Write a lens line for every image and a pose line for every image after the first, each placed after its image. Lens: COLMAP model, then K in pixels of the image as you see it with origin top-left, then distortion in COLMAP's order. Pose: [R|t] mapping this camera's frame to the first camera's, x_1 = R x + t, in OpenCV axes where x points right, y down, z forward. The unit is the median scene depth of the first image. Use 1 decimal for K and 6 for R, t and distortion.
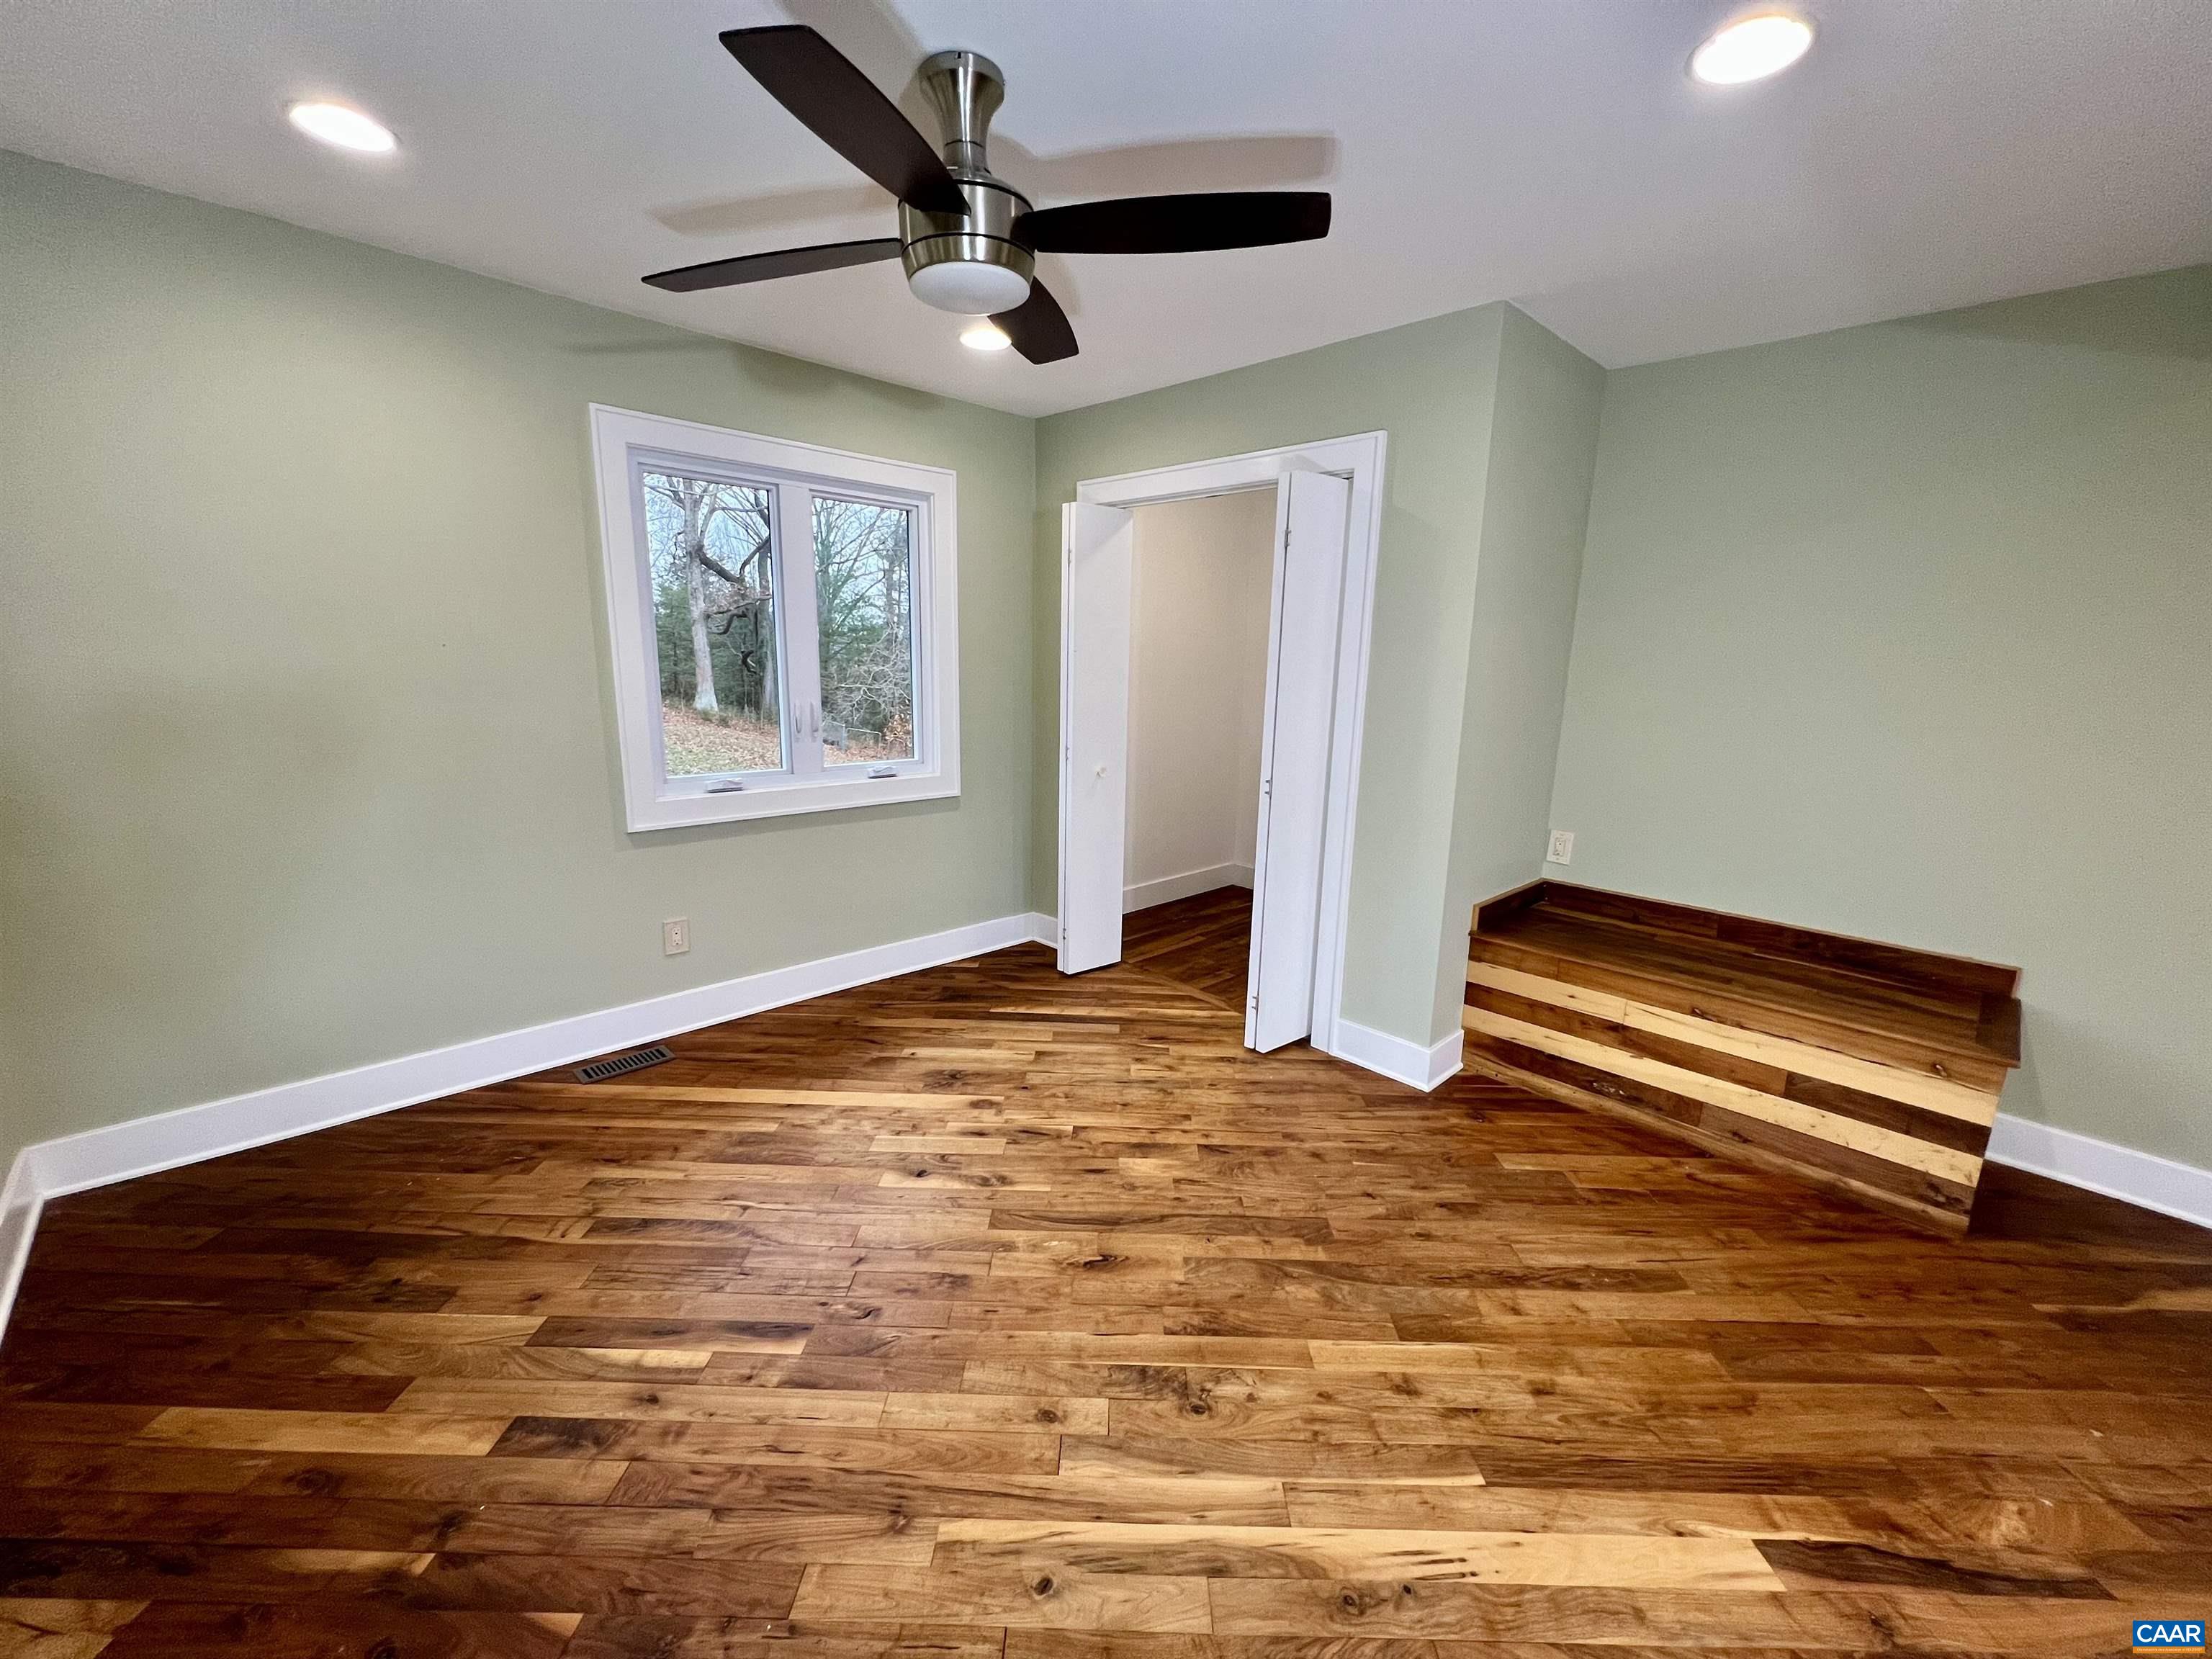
lens RADIAL K [[885.0, 0, 1110.2], [0, 885.0, 833.1], [0, 0, 1]] dist [-0.000010, 0.000194]
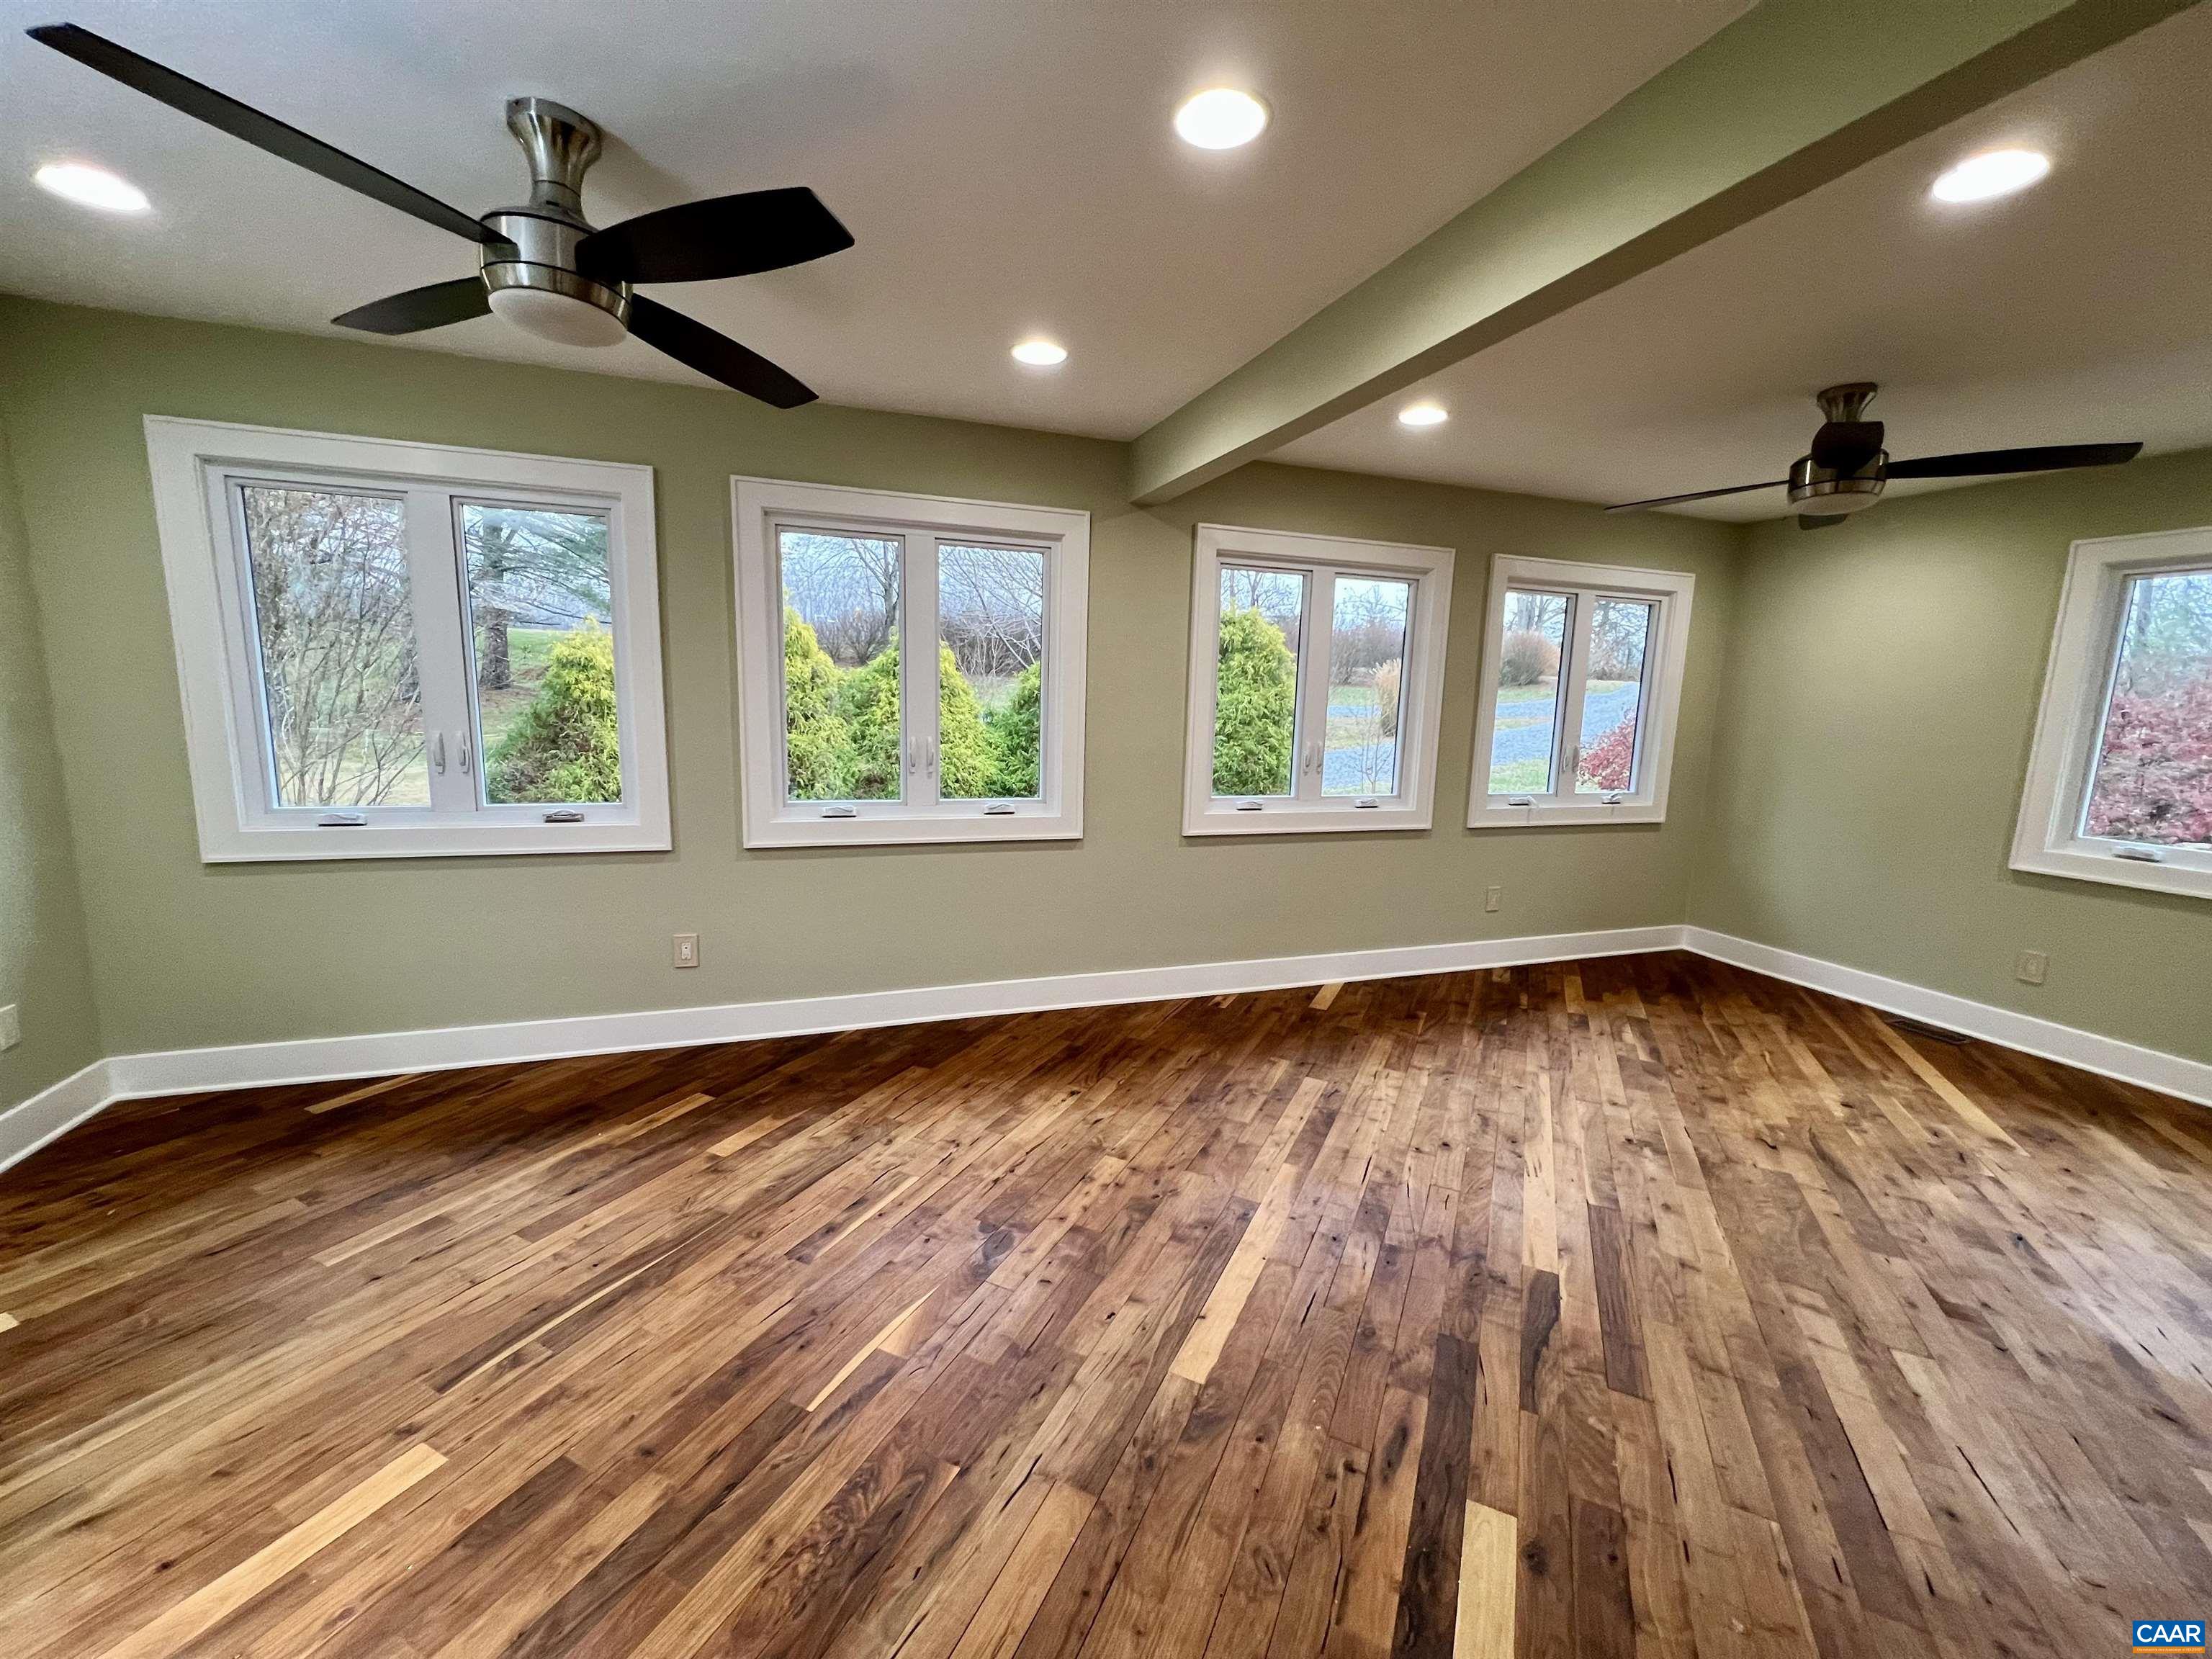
lens RADIAL K [[885.0, 0, 1104.1], [0, 885.0, 836.1], [0, 0, 1]] dist [-0.000010, 0.000194]
pose [[-0.429818, 0.100776, -0.897274, 1.631503], [-0.227781, 0.949508, 0.215755, -0.033899], [0.873712, 0.297117, -0.385161, 0.488043]]
